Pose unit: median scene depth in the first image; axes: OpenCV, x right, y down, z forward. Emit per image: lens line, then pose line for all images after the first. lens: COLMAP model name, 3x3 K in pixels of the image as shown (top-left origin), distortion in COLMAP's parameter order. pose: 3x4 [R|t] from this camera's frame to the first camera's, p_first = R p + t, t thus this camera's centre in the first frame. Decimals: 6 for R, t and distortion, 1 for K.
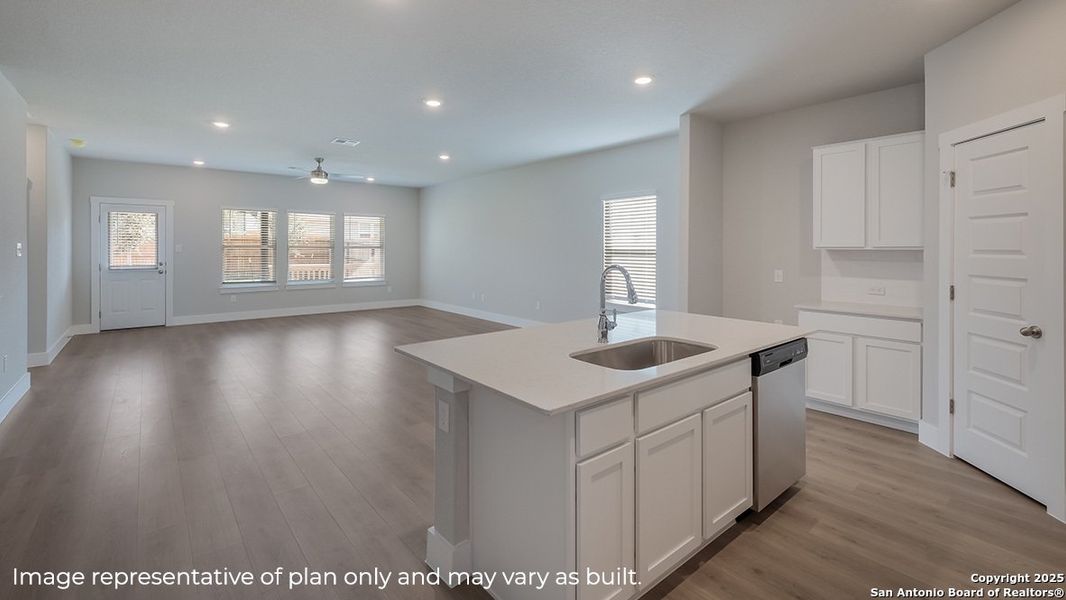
lens RADIAL K [[460.0, 0, 539.6], [0, 460.0, 249.1], [0, 0, 1]] dist [-0.003645, 0.000858]
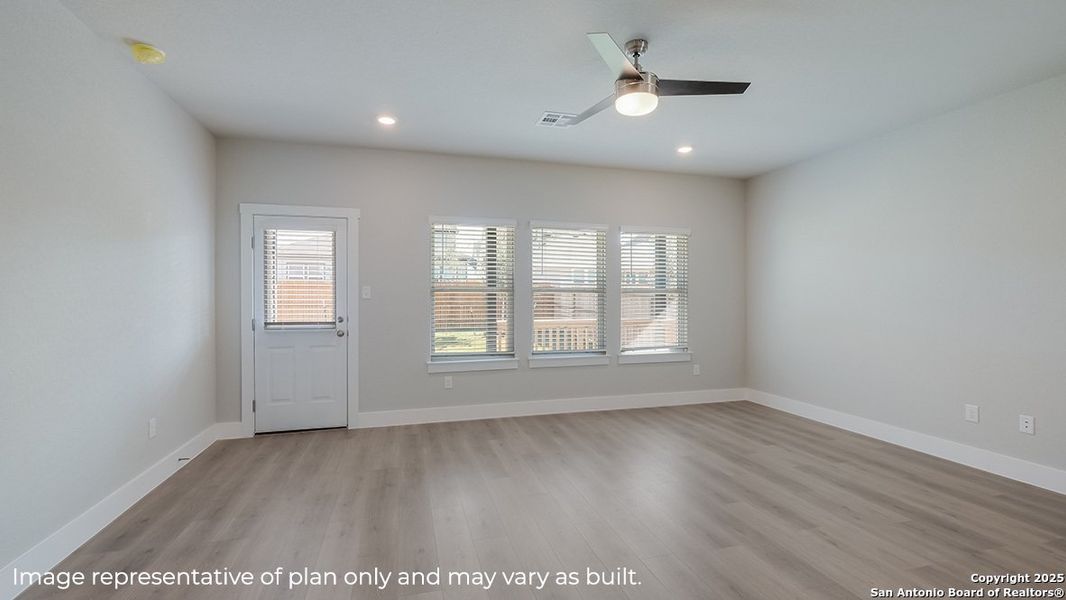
lens RADIAL K [[460.0, 0, 530.2], [0, 460.0, 295.2], [0, 0, 1]] dist [-0.003645, 0.000858]
pose [[0.907855, -0.005078, -0.419253, -0.384170], [0.001934, 0.999967, -0.007924, 0.007270], [0.419279, 0.006383, 0.907835, 0.601177]]
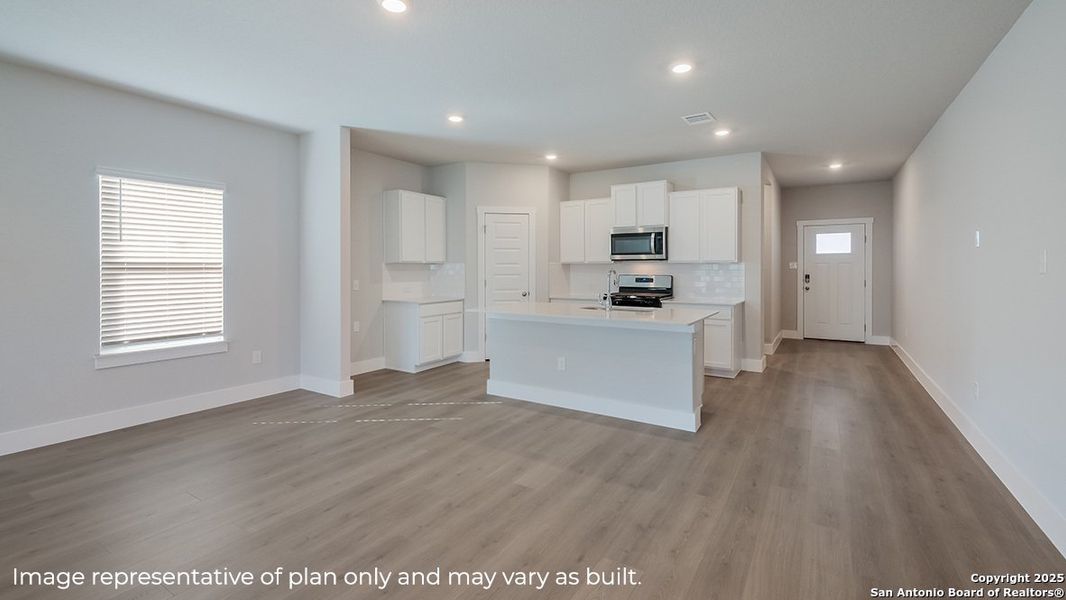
lens RADIAL K [[460.0, 0, 534.1], [0, 460.0, 269.6], [0, 0, 1]] dist [-0.003645, 0.000858]
pose [[-0.299024, -0.008389, 0.954209, -0.482336], [0.003850, 0.999943, 0.009997, 0.005160], [-0.954238, 0.006663, -0.298974, 0.579558]]
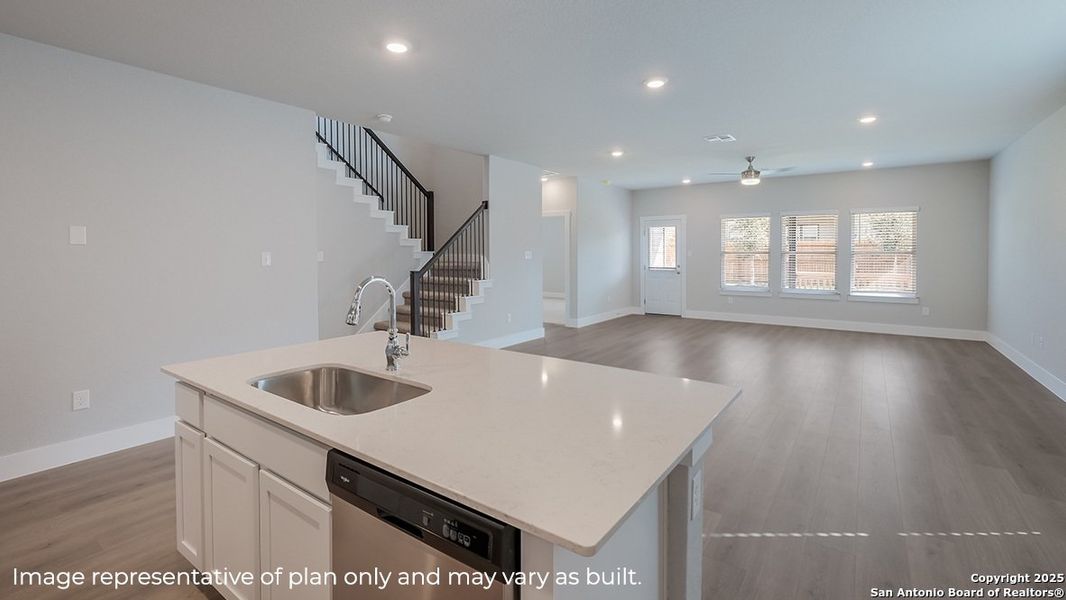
lens RADIAL K [[460.0, 0, 533.4], [0, 460.0, 258.0], [0, 0, 1]] dist [-0.003645, 0.000858]
pose [[0.234675, 0.008169, -0.972040, 0.309943], [-0.001815, 0.999967, 0.007966, 0.000447], [0.972072, -0.000105, 0.234682, 0.336181]]
